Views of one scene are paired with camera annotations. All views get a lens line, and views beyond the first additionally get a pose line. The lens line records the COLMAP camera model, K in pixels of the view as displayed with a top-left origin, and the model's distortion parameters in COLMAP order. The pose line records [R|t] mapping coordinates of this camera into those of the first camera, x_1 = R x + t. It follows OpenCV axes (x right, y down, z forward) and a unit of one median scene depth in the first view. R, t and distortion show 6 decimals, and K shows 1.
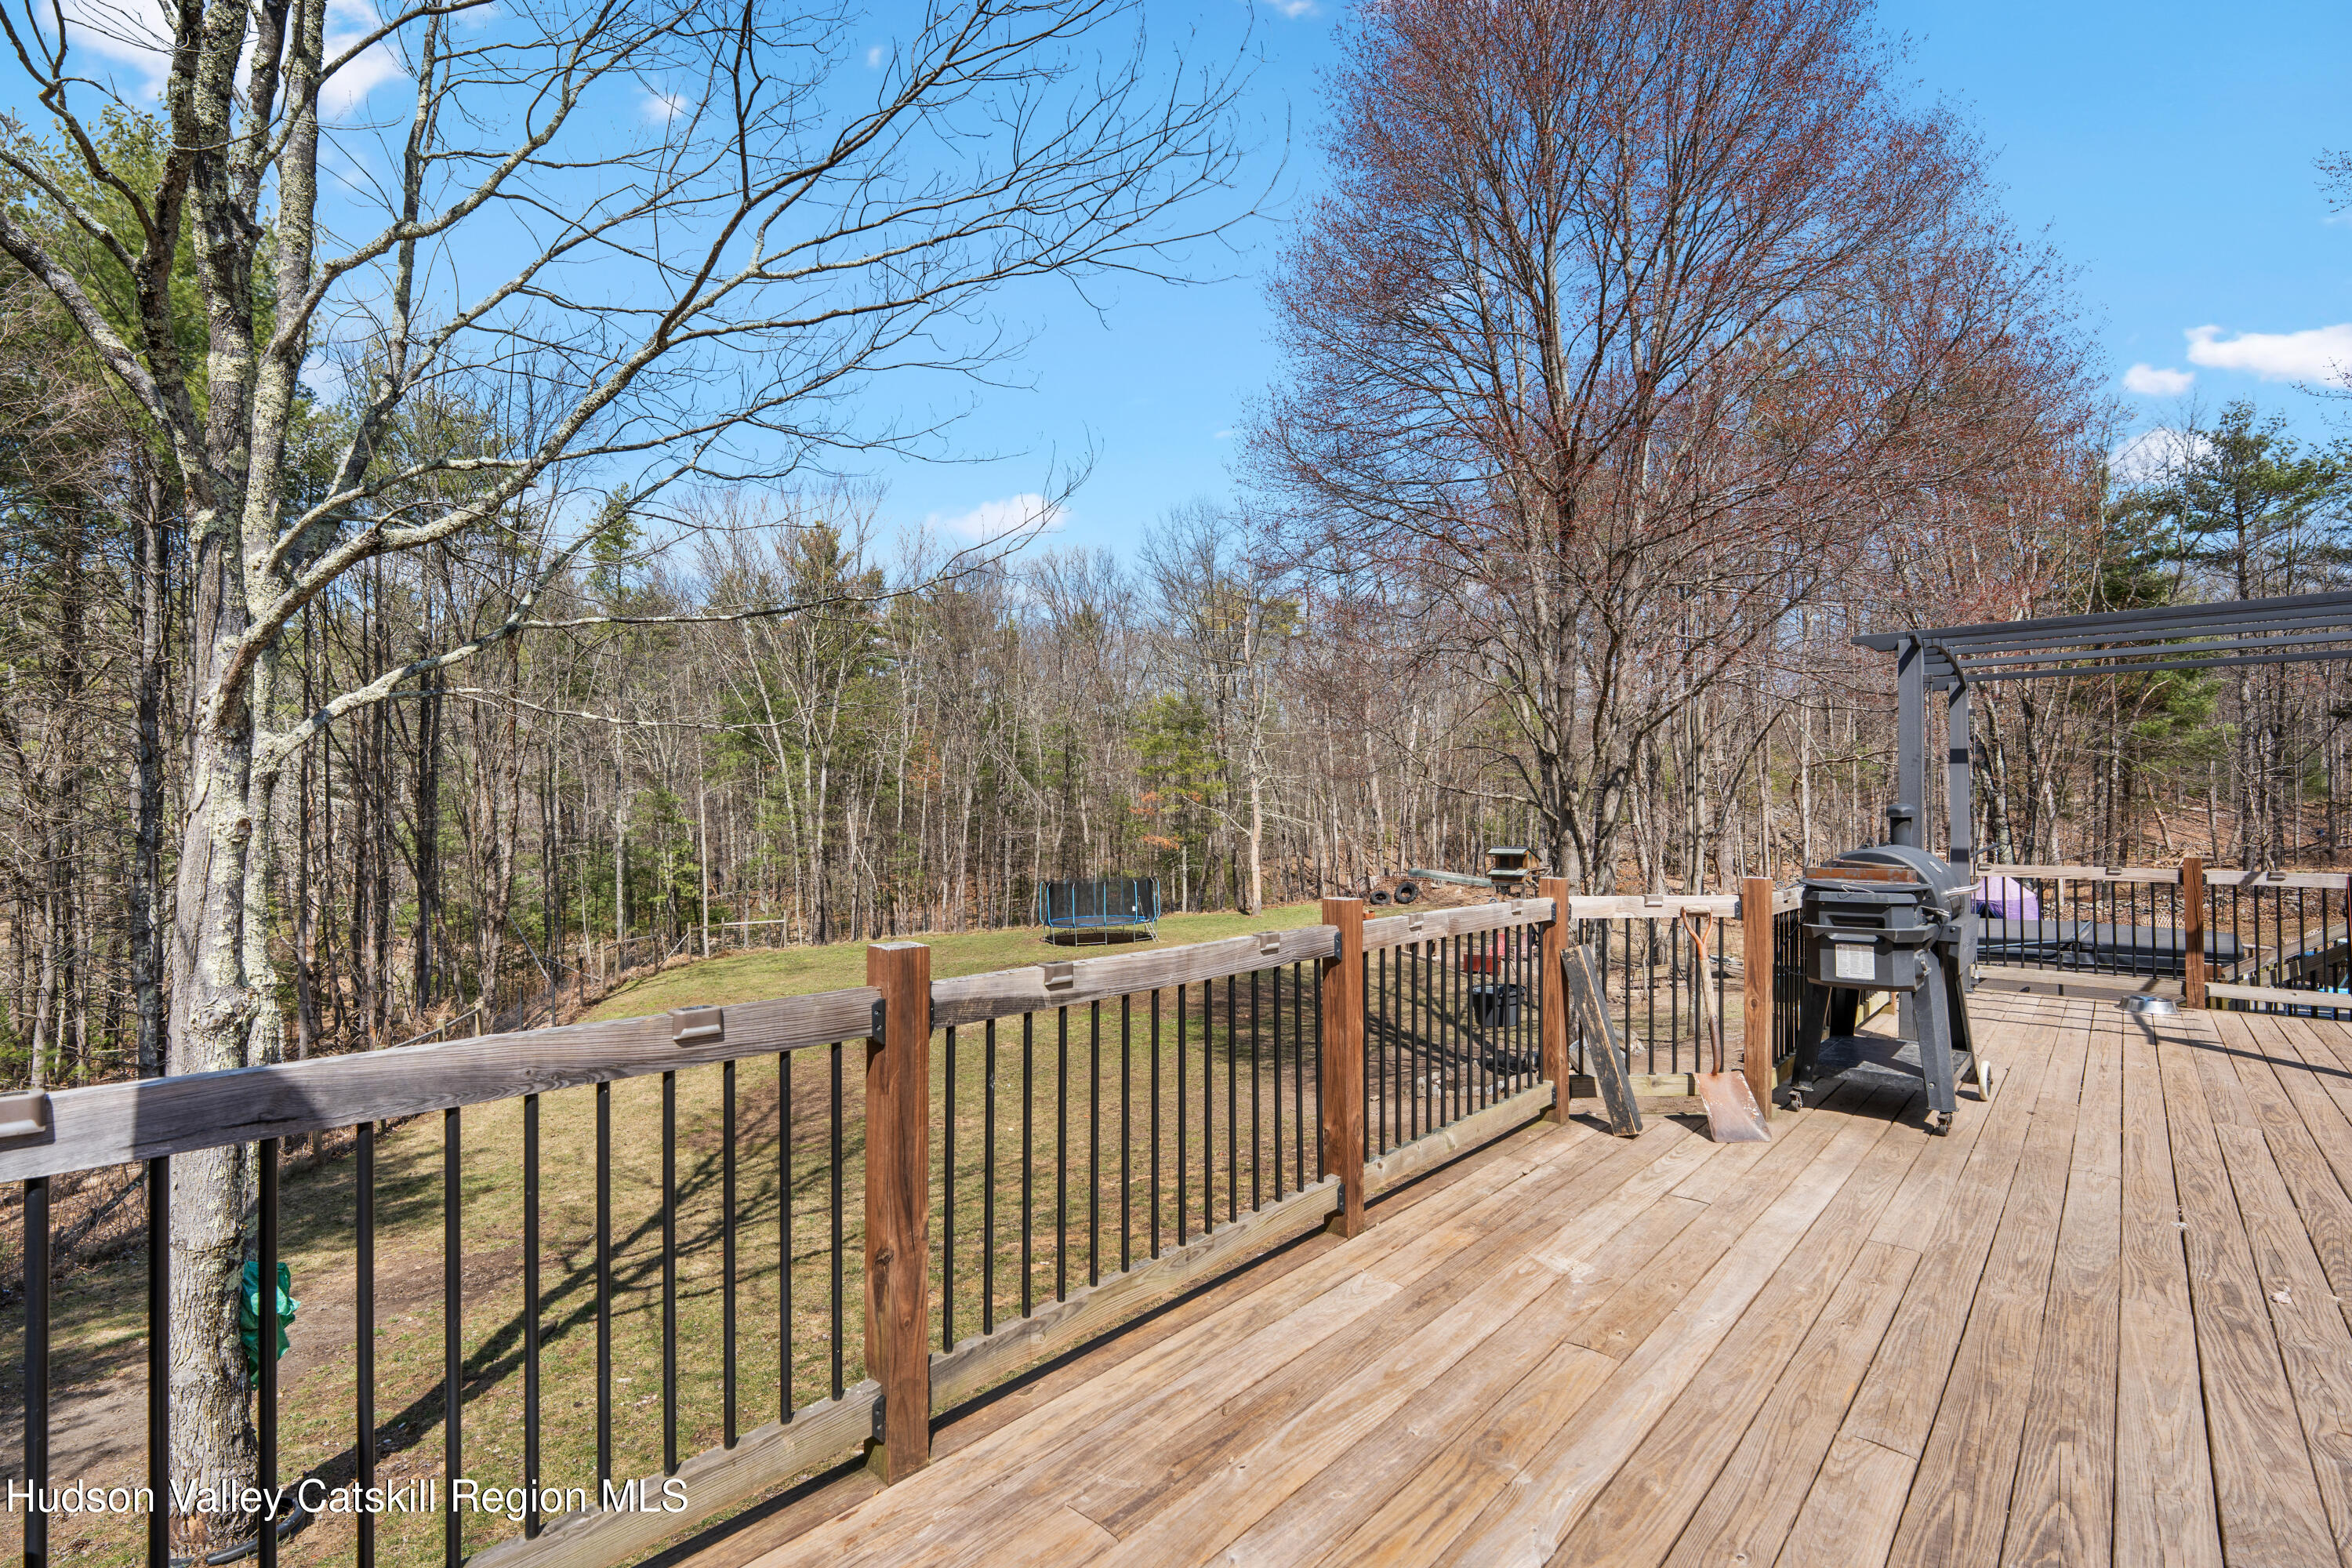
lens RADIAL K [[1078.3, 0, 1179.4], [0, 1078.3, 802.4], [0, 0, 1]] dist [-0.013044, 0.003902]
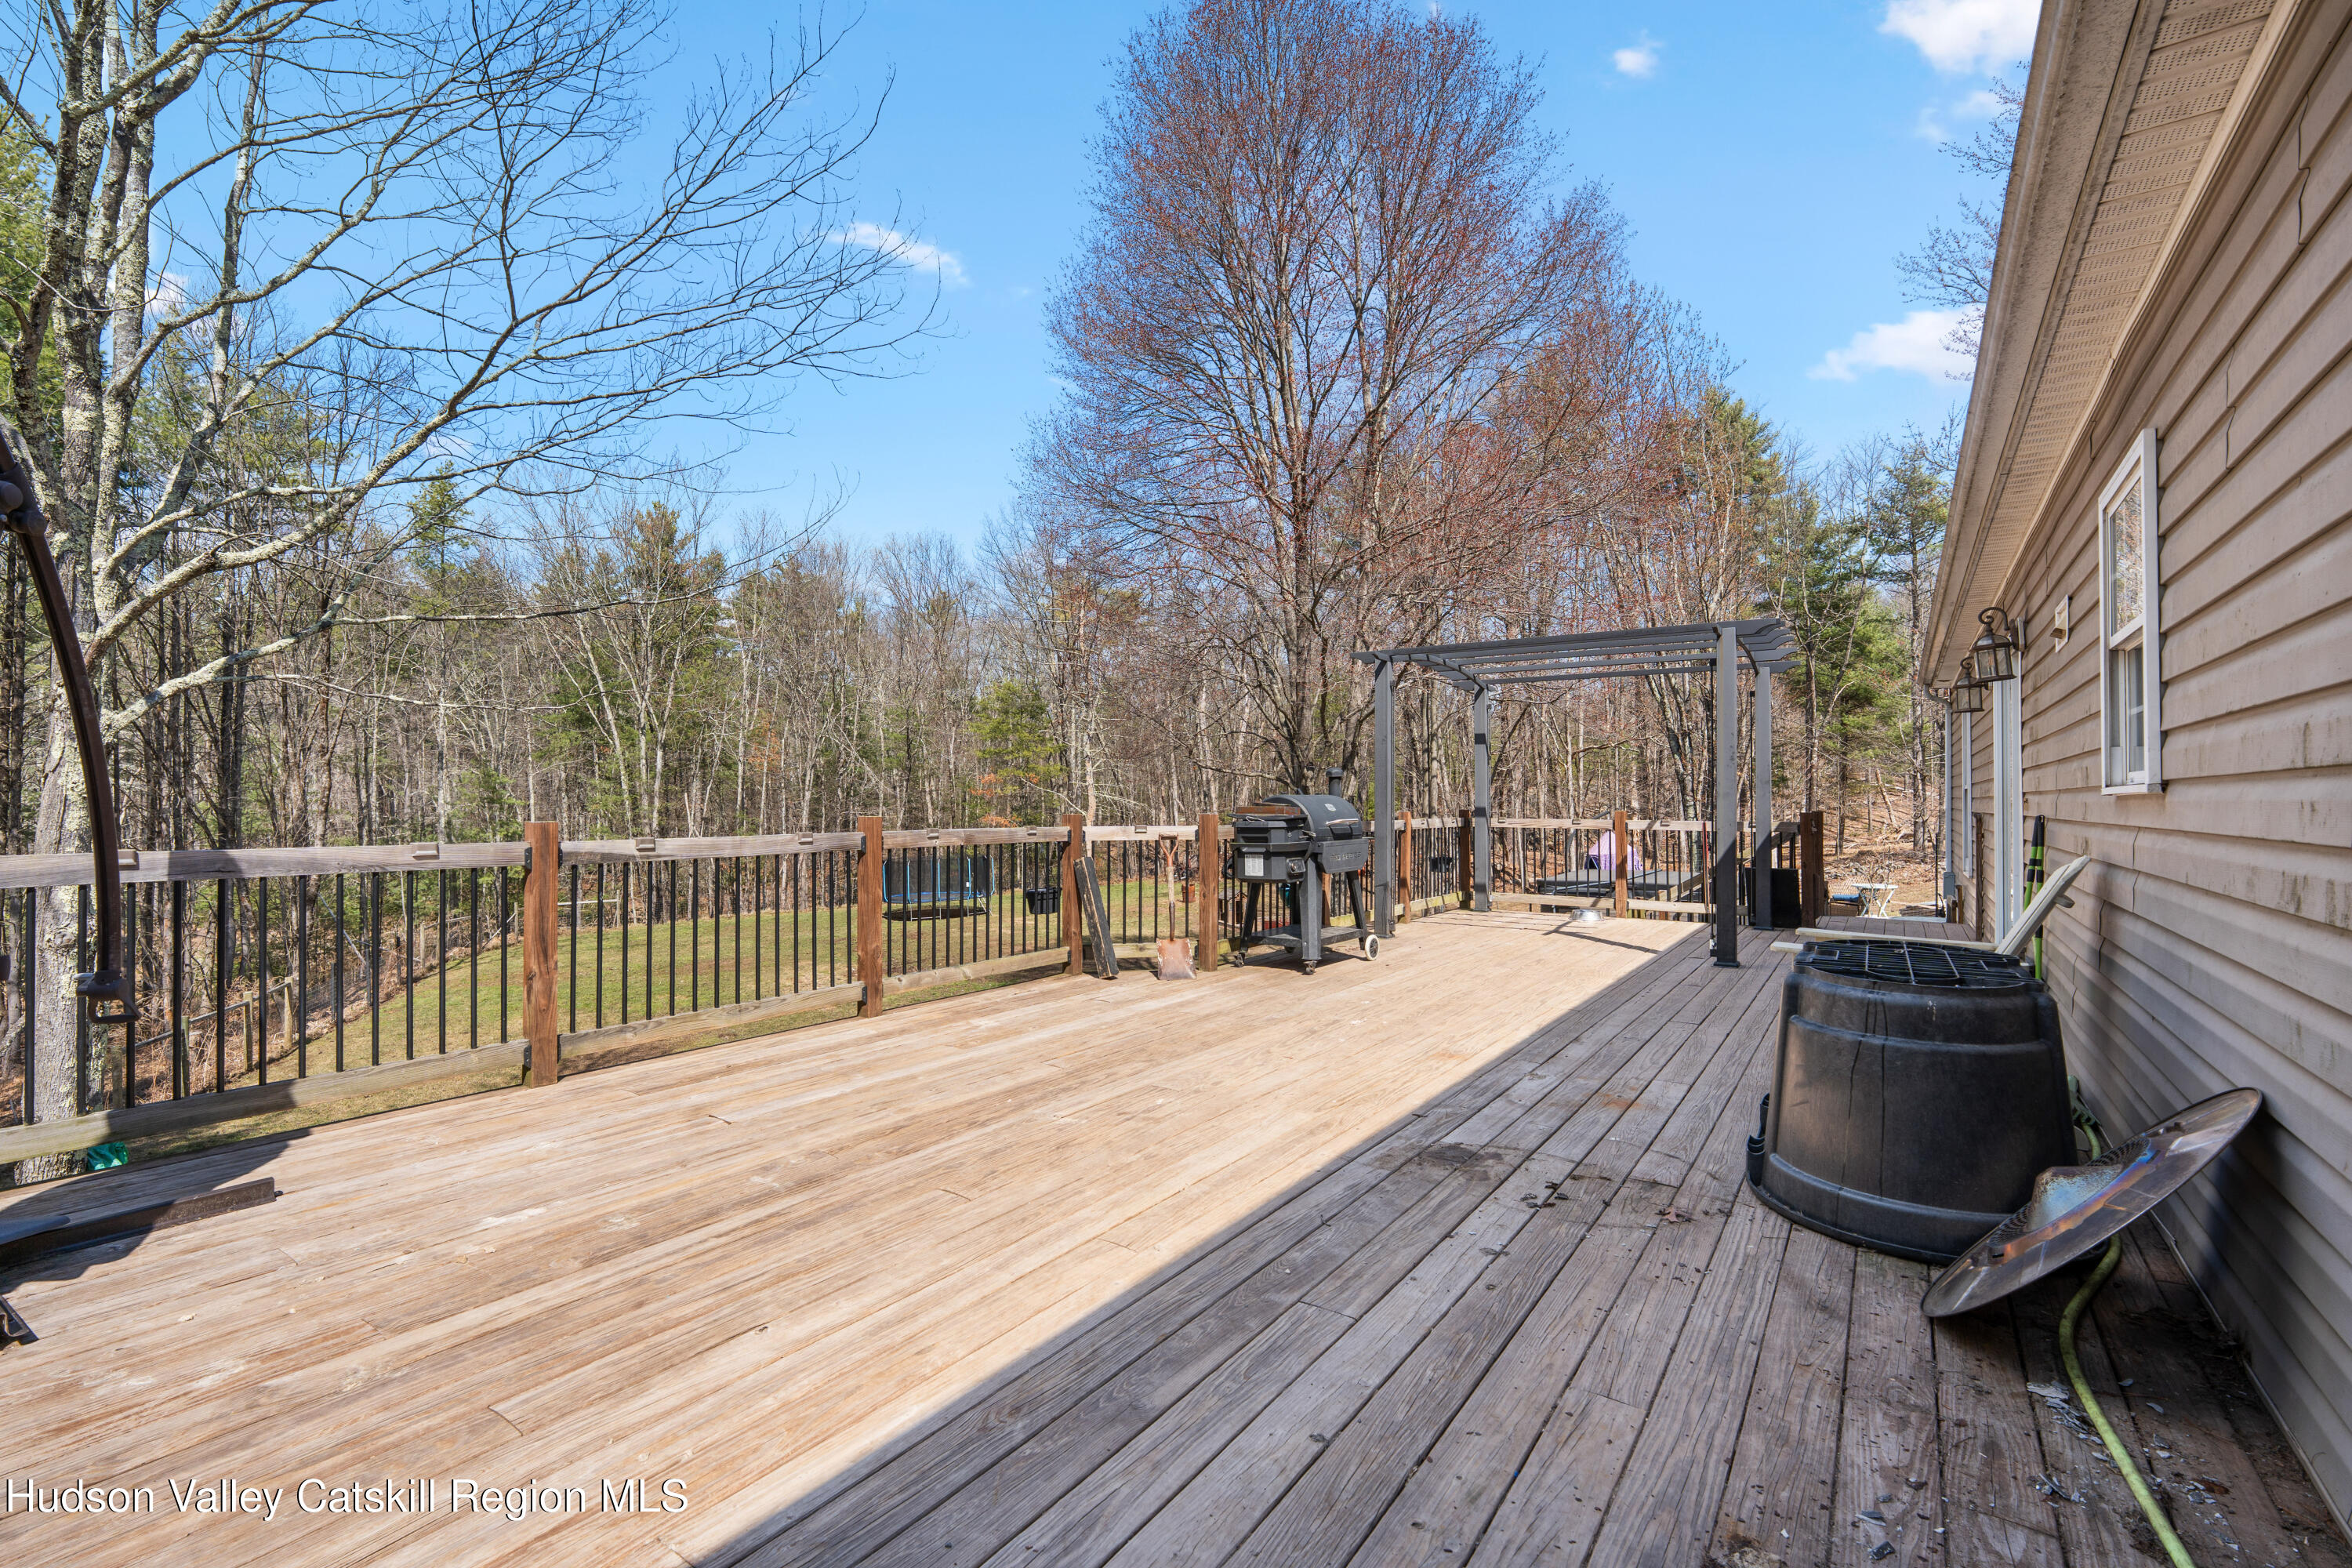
lens RADIAL K [[1078.3, 0, 1188.8], [0, 1078.3, 787.8], [0, 0, 1]] dist [-0.013044, 0.003902]
pose [[0.992372, 0.001054, 0.123274, 0.108360], [-0.001029, 0.999999, -0.000261, 0.011155], [-0.123274, 0.000132, 0.992373, -0.177114]]
